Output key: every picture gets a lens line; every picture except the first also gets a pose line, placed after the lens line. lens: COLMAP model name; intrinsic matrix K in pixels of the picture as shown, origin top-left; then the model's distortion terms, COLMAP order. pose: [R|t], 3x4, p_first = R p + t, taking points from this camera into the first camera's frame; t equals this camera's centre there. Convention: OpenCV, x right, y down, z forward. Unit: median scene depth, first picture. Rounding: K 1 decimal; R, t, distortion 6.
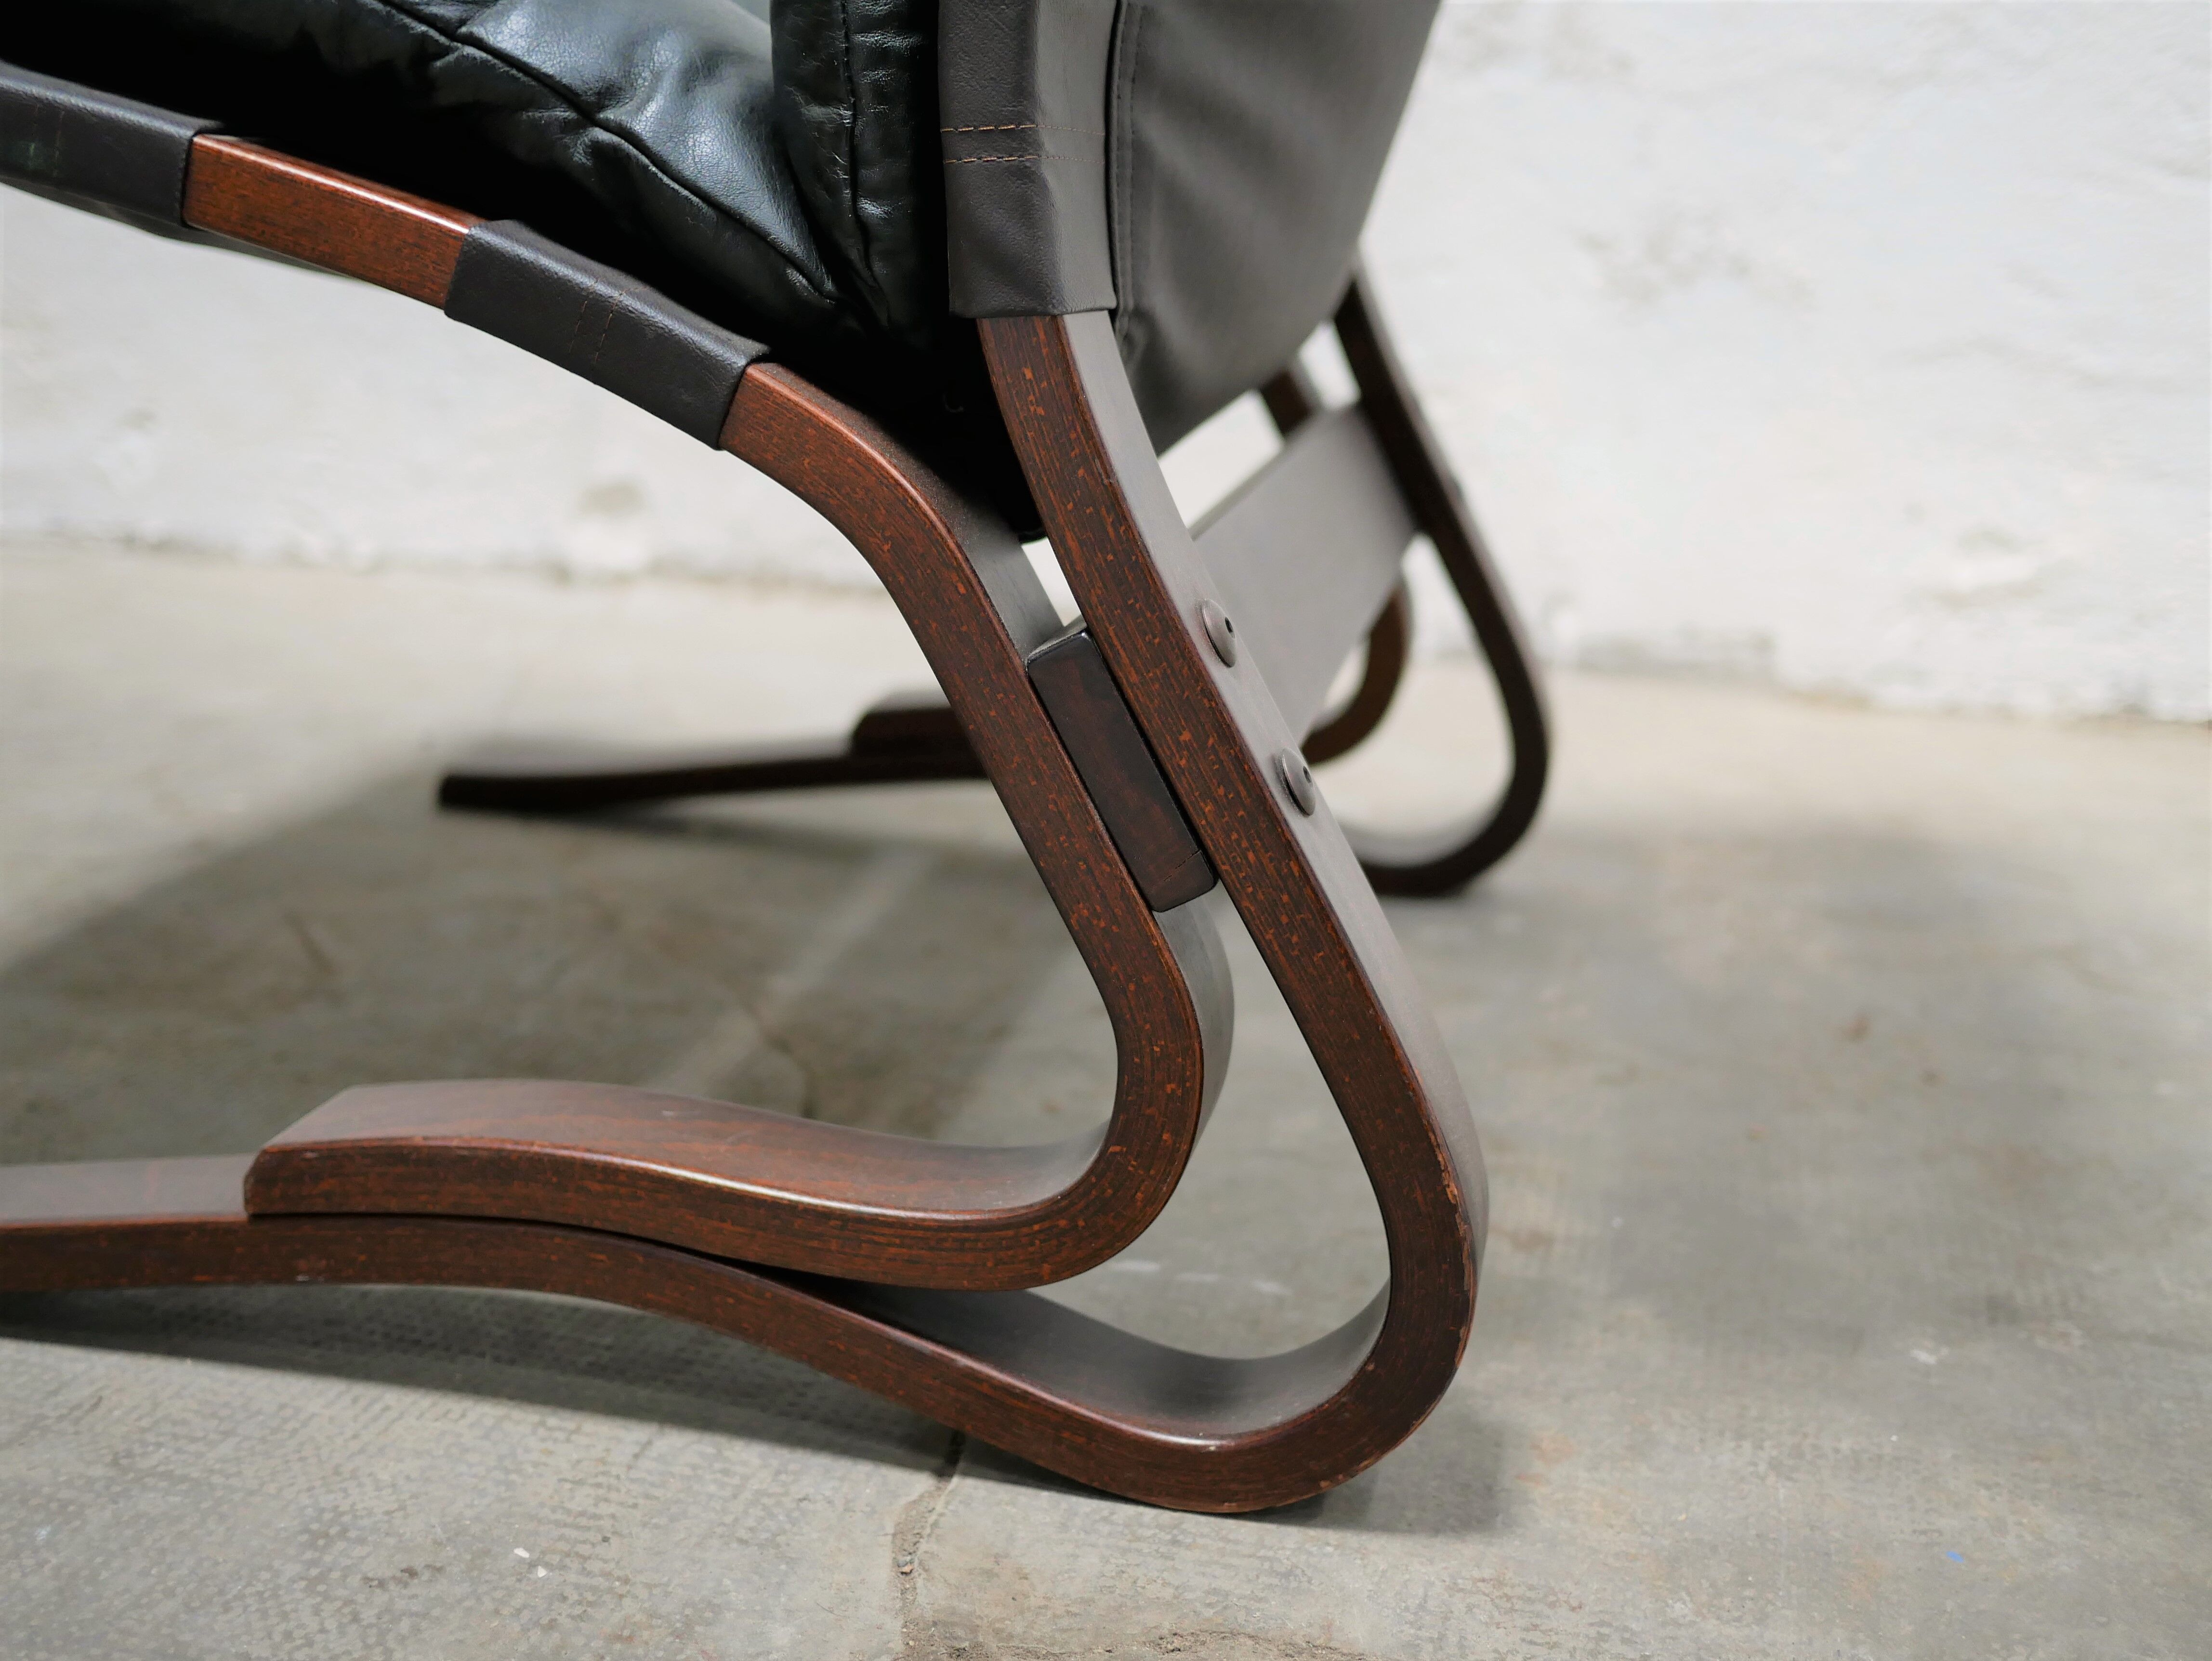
lens RADIAL K [[2517.5, 0, 1113.8], [0, 2517.5, 827.1], [0, 0, 1]] dist [-0.007736, 0.000000]
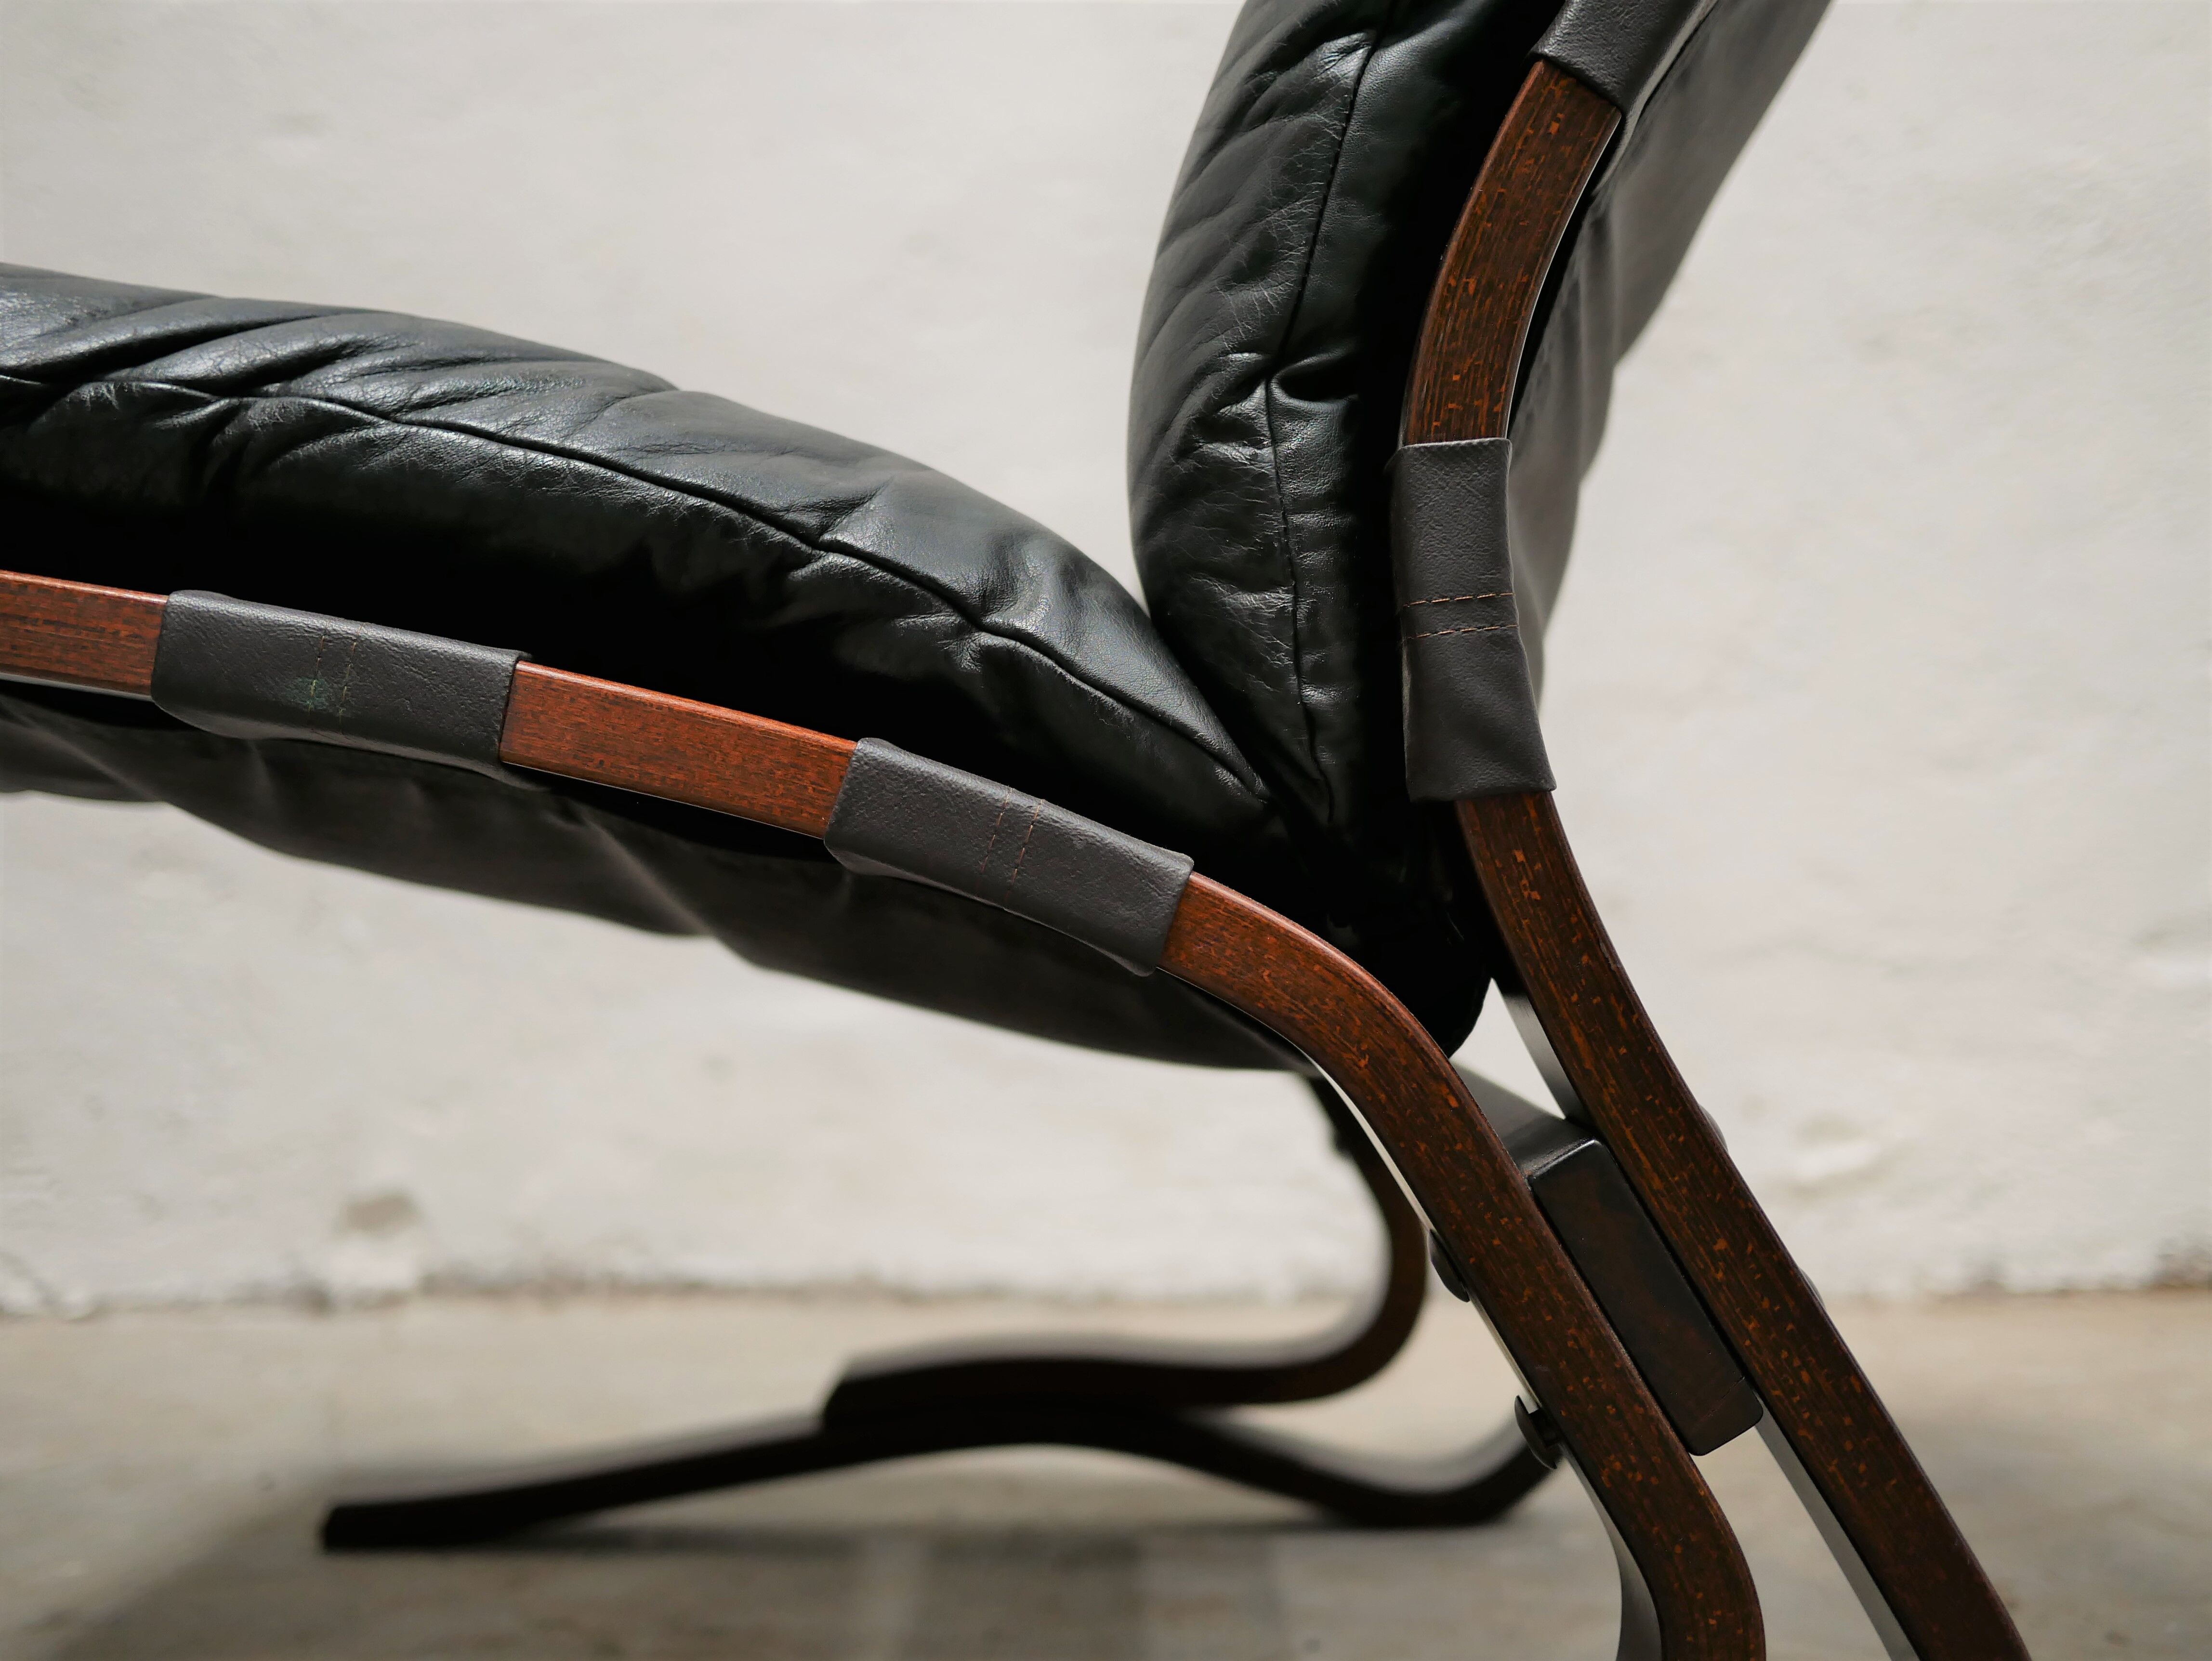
lens RADIAL K [[2517.5, 0, 1108.8], [0, 2517.5, 848.9], [0, 0, 1]] dist [-0.007736, 0.000000]
pose [[0.977704, -0.052817, 0.203238, -0.343483], [0.107072, 0.957973, -0.266127, 0.041652], [-0.180640, 0.281954, 0.942269, 0.157177]]
